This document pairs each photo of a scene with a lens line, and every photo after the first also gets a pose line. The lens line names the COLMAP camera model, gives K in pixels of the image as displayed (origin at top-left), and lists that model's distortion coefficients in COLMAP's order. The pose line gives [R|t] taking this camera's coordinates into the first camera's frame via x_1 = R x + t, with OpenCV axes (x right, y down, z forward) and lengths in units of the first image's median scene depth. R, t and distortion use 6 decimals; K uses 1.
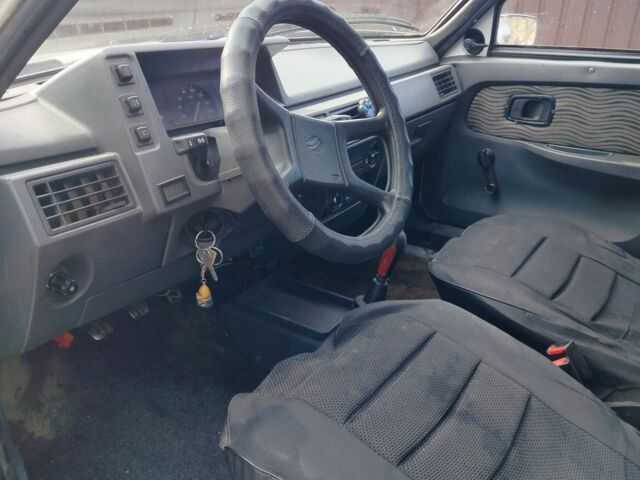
lens RADIAL K [[595.6, 0, 315.0], [0, 595.6, 240.0], [0, 0, 1]] dist [0.065805, -0.017819]
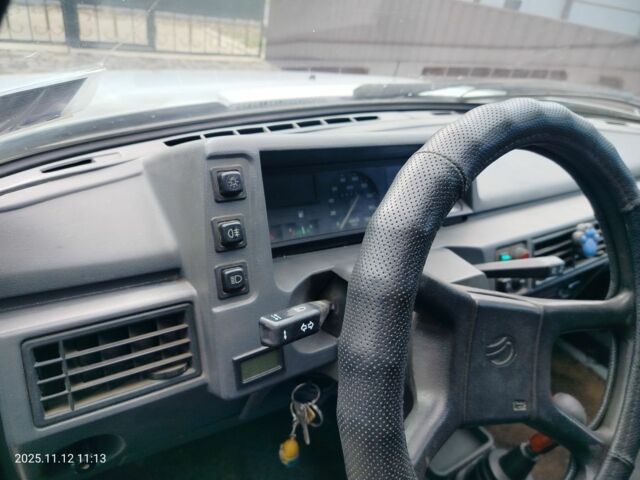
lens RADIAL K [[465.6, 0, 320.0], [0, 465.6, 240.0], [0, 0, 1]] dist [0.024450, -0.006953]
pose [[0.913477, 0.290592, -0.284808, -0.066785], [-0.269506, 0.956517, 0.111543, -0.282389], [0.304837, -0.025135, 0.952073, 0.520029]]
